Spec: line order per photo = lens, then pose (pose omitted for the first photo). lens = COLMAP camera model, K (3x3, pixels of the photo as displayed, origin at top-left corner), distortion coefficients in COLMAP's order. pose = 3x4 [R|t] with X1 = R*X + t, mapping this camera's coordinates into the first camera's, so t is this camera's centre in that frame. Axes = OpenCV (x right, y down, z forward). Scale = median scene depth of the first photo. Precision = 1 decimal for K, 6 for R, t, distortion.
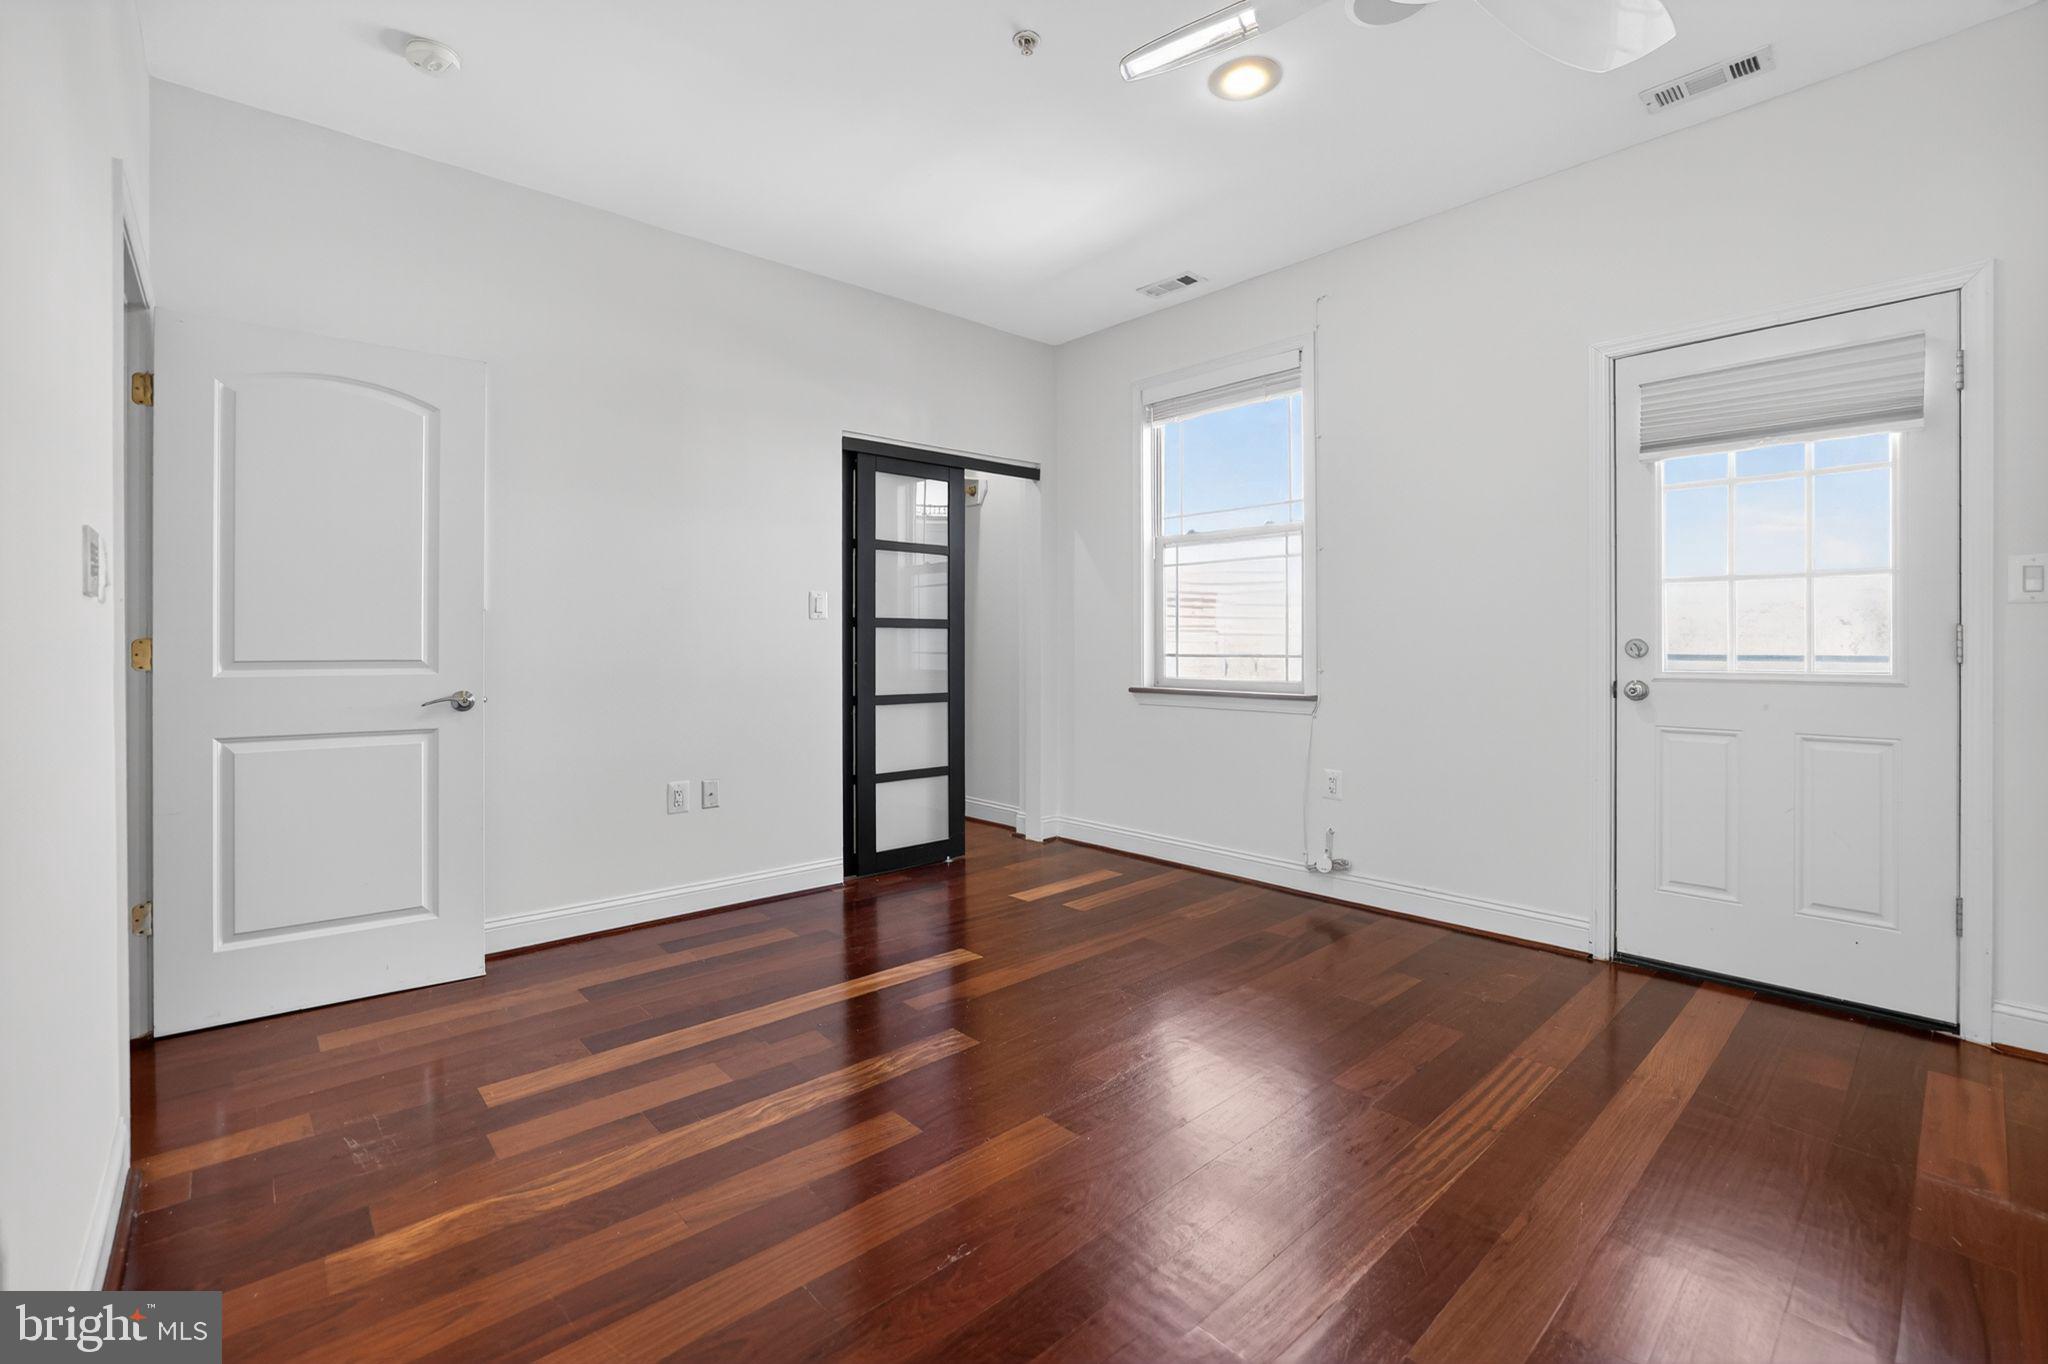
lens RADIAL K [[889.3, 0, 1011.3], [0, 889.3, 642.4], [0, 0, 1]] dist [-0.048875, 0.017706]
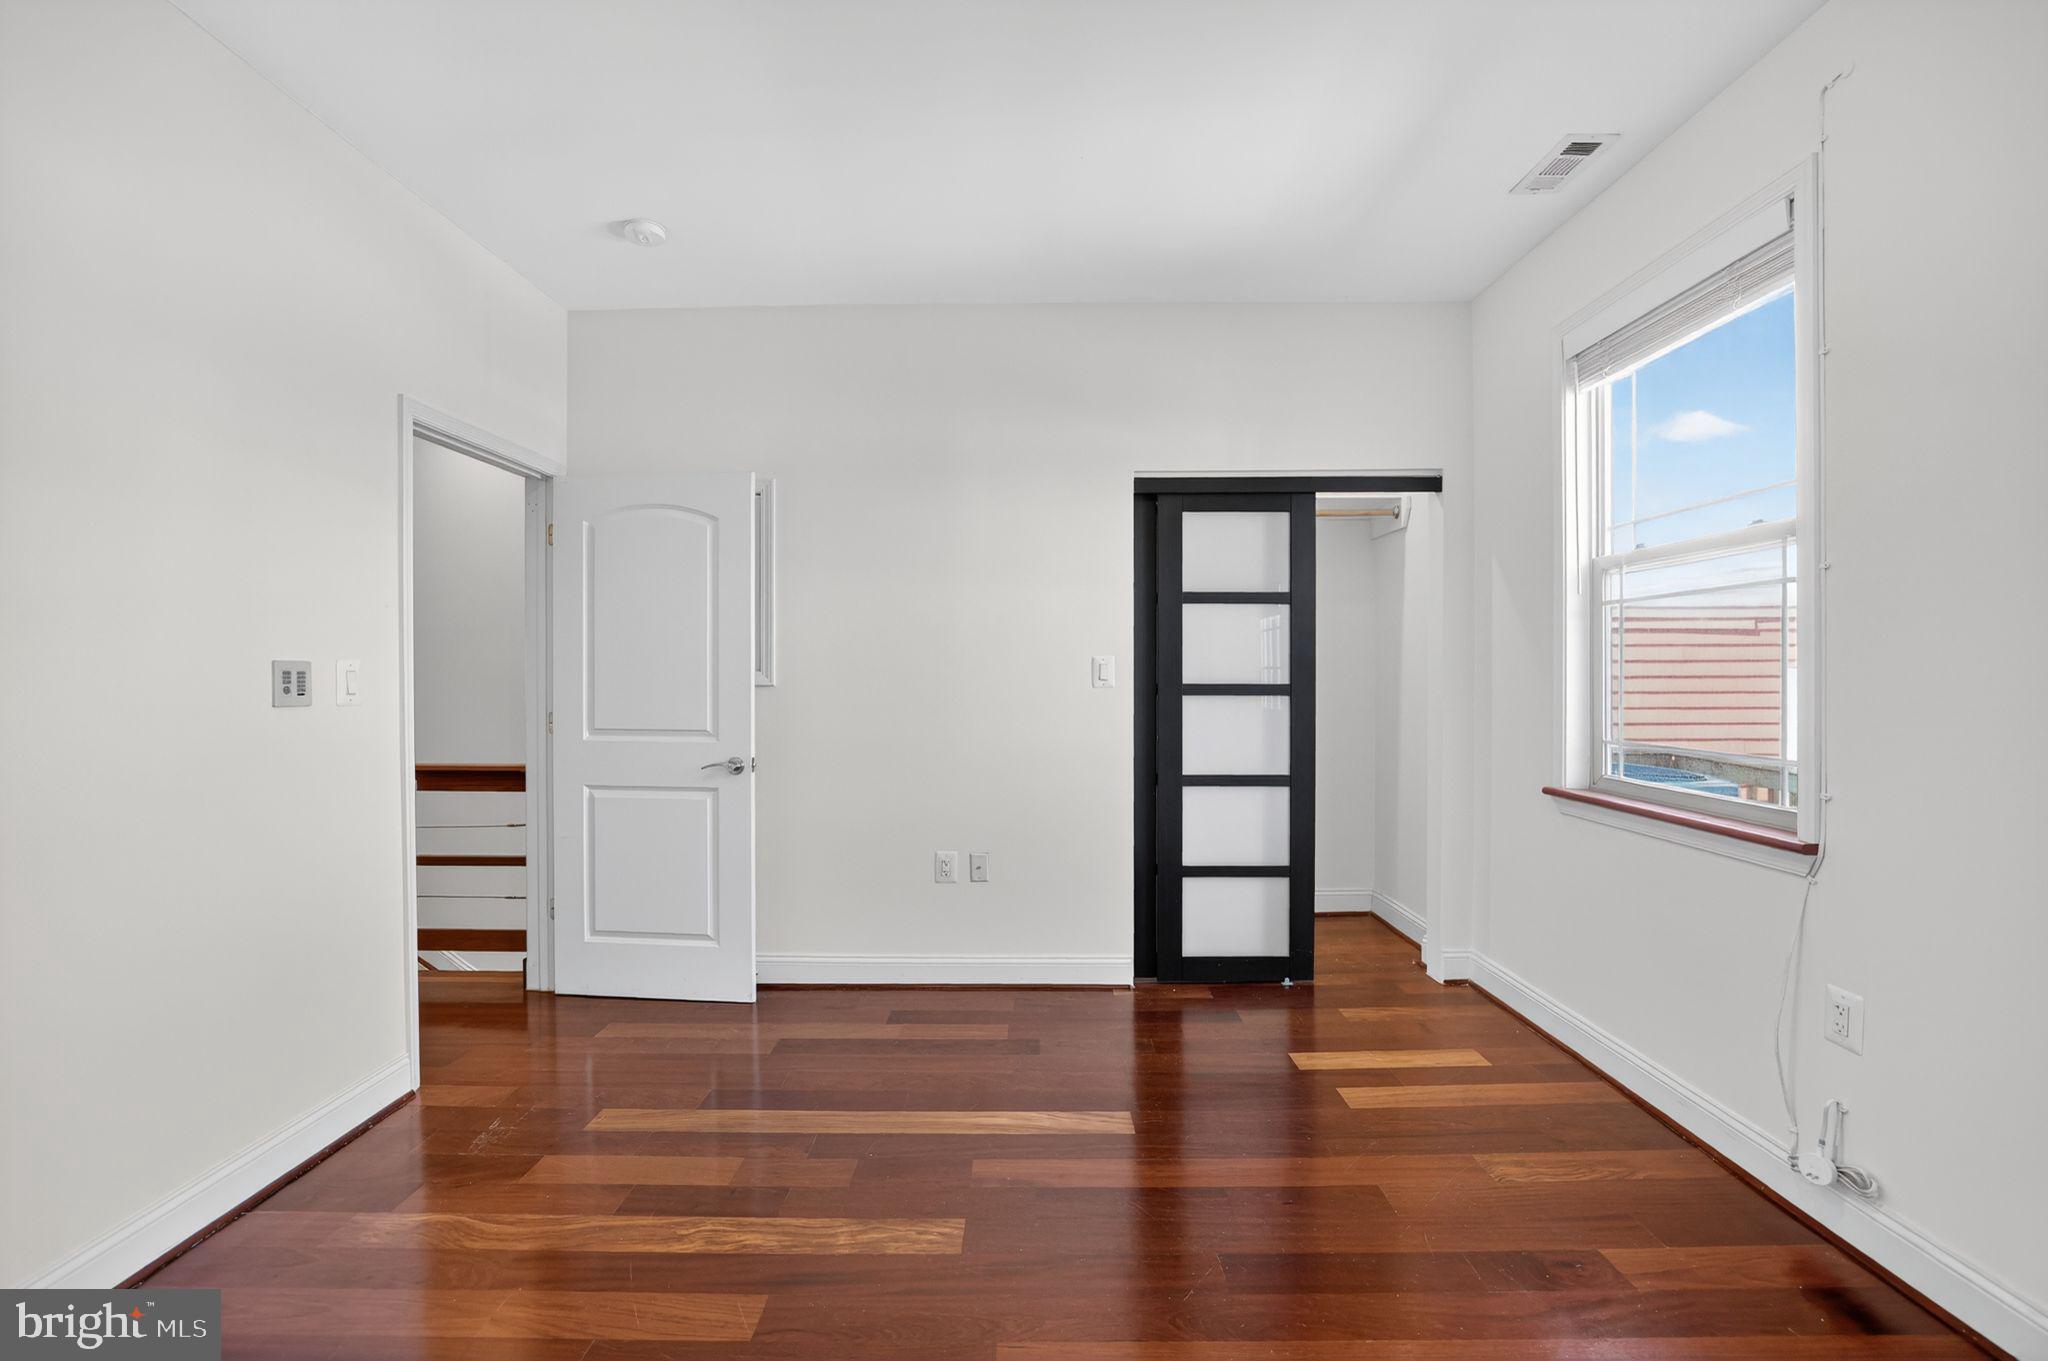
lens RADIAL K [[882.0, 0, 1024.0], [0, 882.0, 680.5], [0, 0, 1]] dist [-0.045795, 0.016174]
pose [[0.738436, 0.005158, -0.674304, 0.320014], [0.001369, 0.999957, 0.009147, -0.040762], [0.674322, -0.007677, 0.738398, 0.282597]]
